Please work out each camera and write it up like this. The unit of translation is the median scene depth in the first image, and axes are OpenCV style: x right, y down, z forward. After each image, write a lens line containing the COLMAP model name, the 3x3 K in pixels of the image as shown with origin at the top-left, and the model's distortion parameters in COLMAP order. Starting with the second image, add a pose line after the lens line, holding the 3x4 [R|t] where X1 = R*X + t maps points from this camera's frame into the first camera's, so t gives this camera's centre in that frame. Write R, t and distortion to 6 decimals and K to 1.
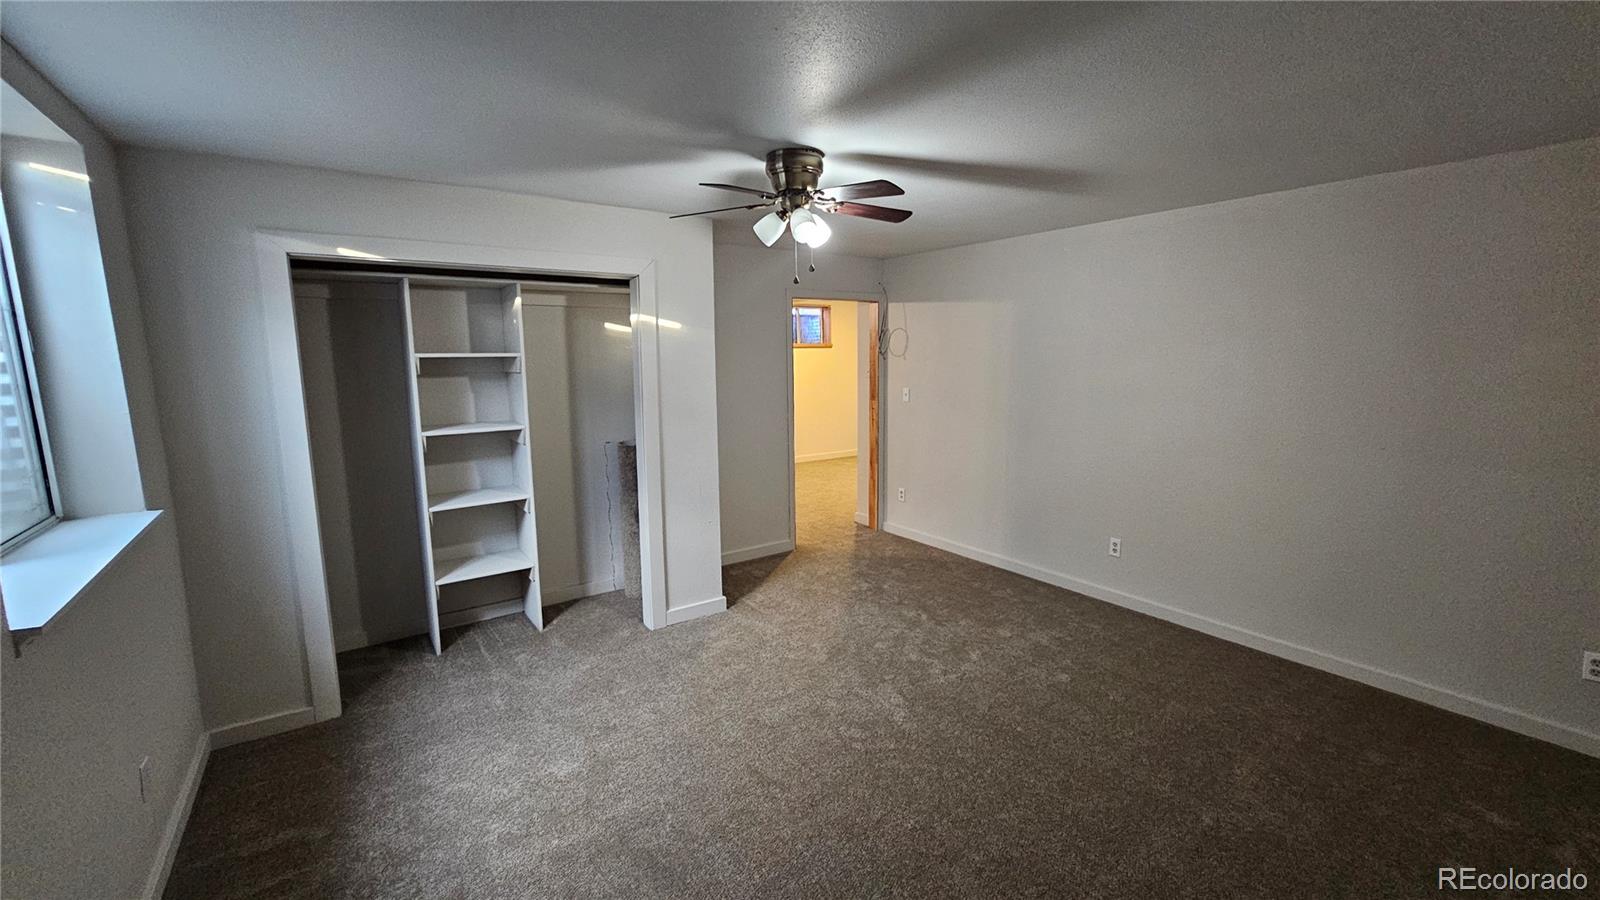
lens RADIAL K [[651.2, 0, 807.5], [0, 651.2, 446.9], [0, 0, 1]] dist [-0.001976, 0.000472]
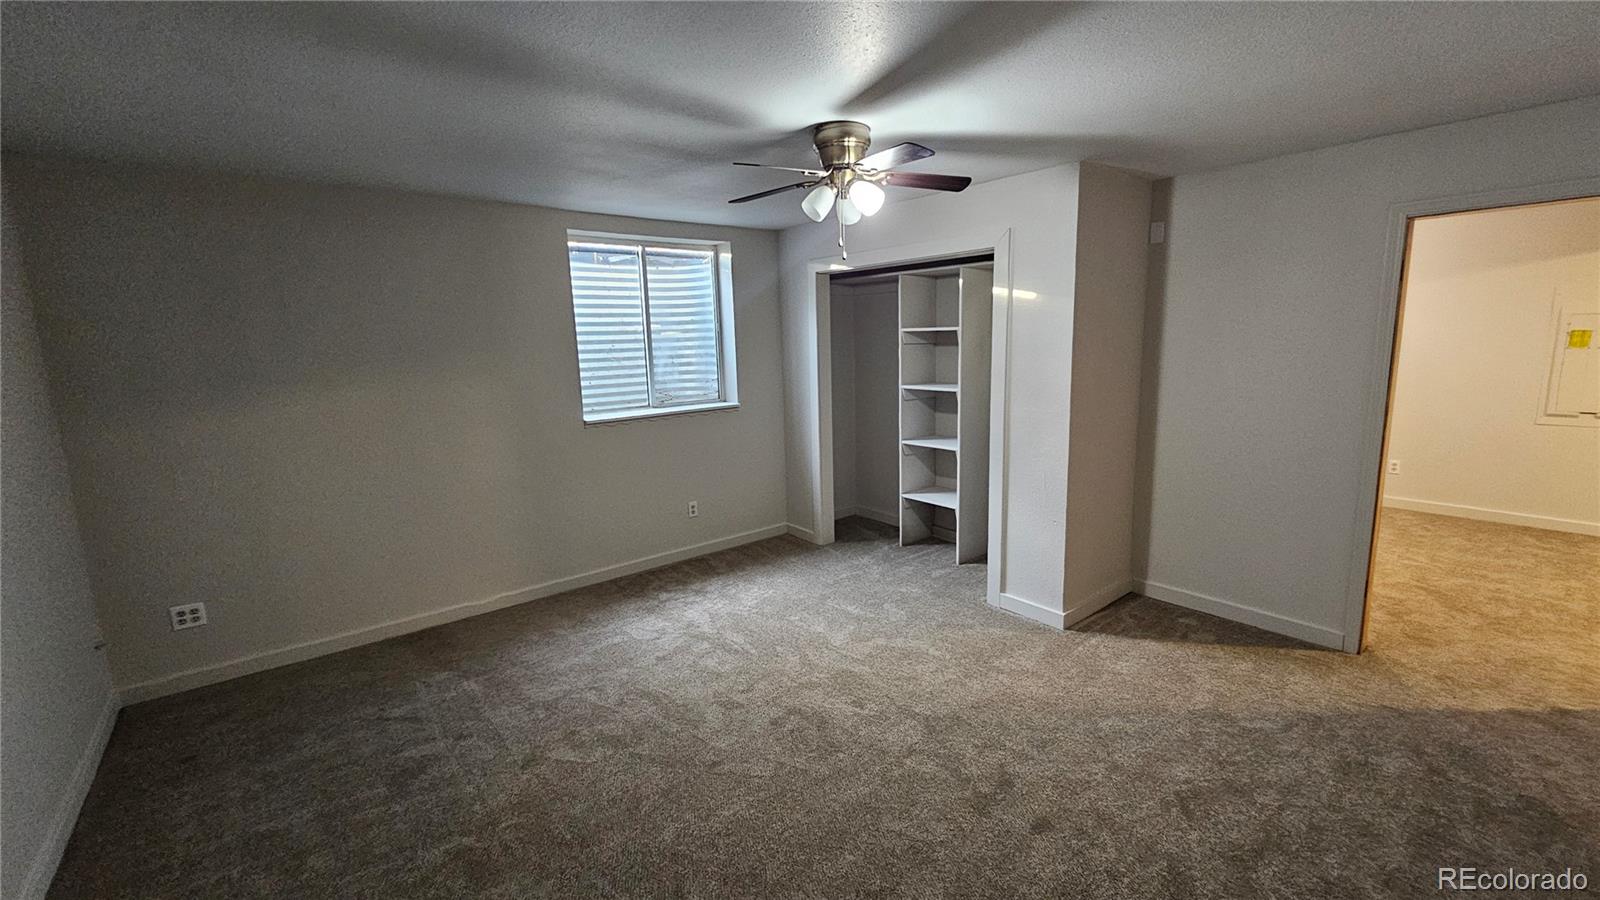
lens RADIAL K [[651.2, 0, 807.7], [0, 651.2, 448.6], [0, 0, 1]] dist [-0.001976, 0.000472]
pose [[0.060834, 0.178612, -0.982037, 0.735633], [-0.121542, 0.977864, 0.170324, -0.096238], [0.990720, 0.108997, 0.081196, 0.654121]]
